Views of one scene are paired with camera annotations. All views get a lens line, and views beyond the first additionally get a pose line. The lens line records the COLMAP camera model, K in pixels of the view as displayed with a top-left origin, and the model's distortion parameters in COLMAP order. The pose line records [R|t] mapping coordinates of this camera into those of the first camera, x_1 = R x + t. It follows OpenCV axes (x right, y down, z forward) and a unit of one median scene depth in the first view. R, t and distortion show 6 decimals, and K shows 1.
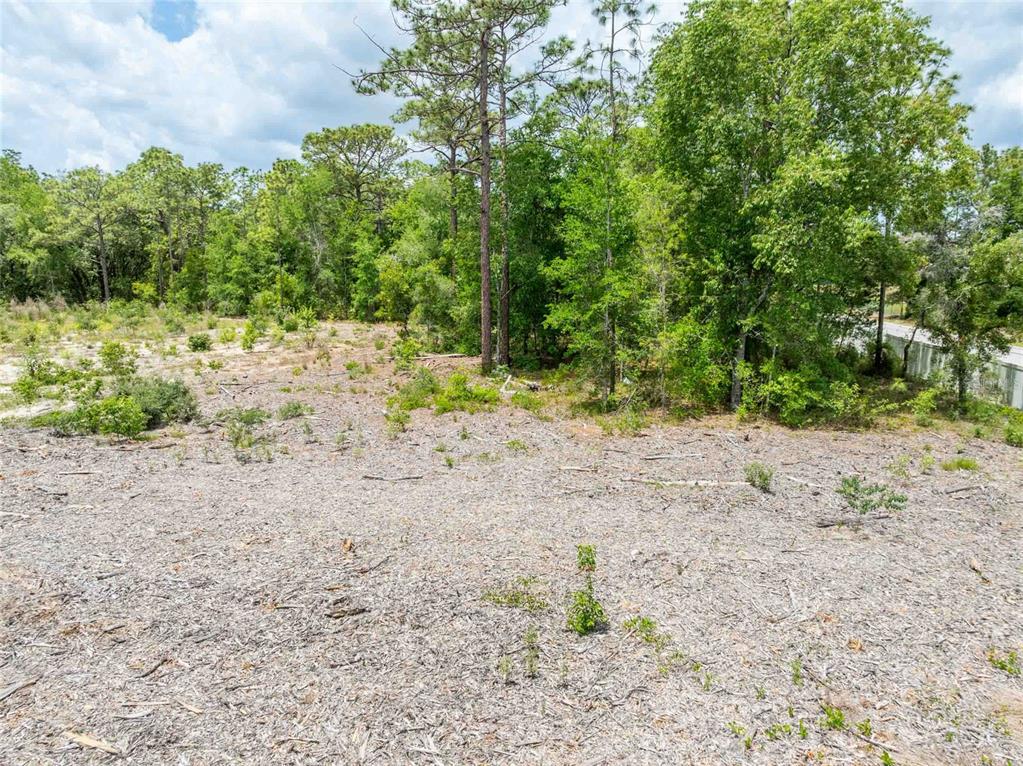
lens RADIAL K [[717.5, 0, 515.4], [0, 717.5, 386.3], [0, 0, 1]] dist [-0.048154, 0.019389]
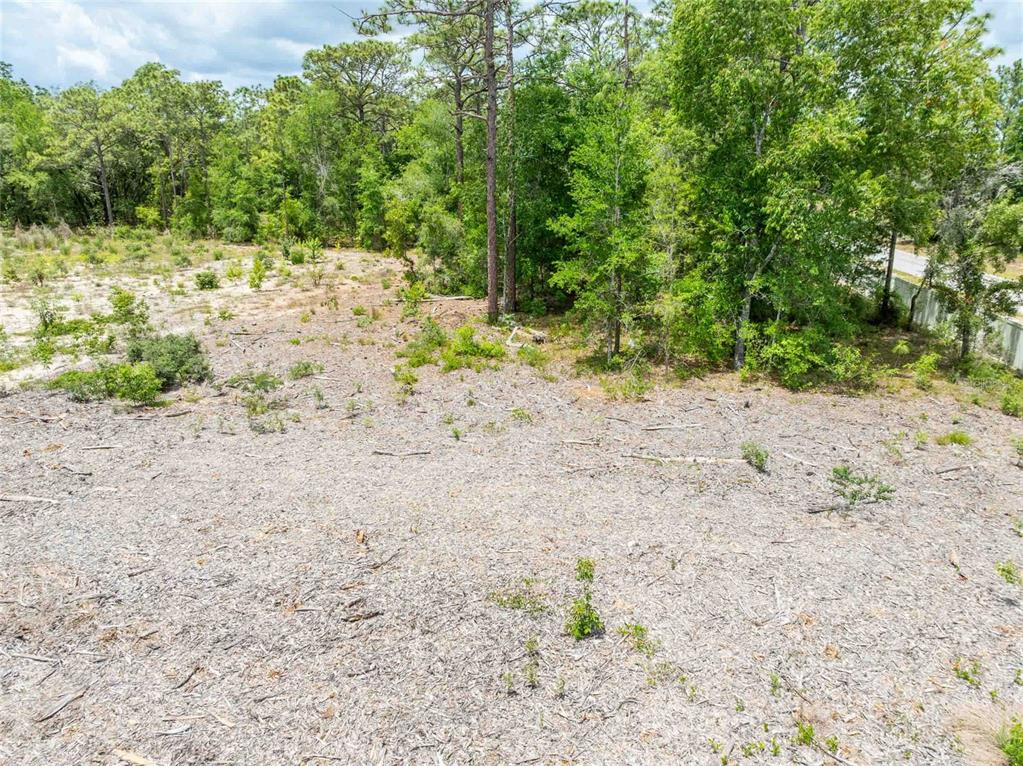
lens RADIAL K [[717.5, 0, 515.8], [0, 717.5, 378.2], [0, 0, 1]] dist [-0.048154, 0.019389]
pose [[0.999925, 0.007939, -0.009287, 0.002504], [-0.006642, 0.991209, 0.132141, -0.105580], [0.010255, -0.132069, 0.991187, -0.012087]]
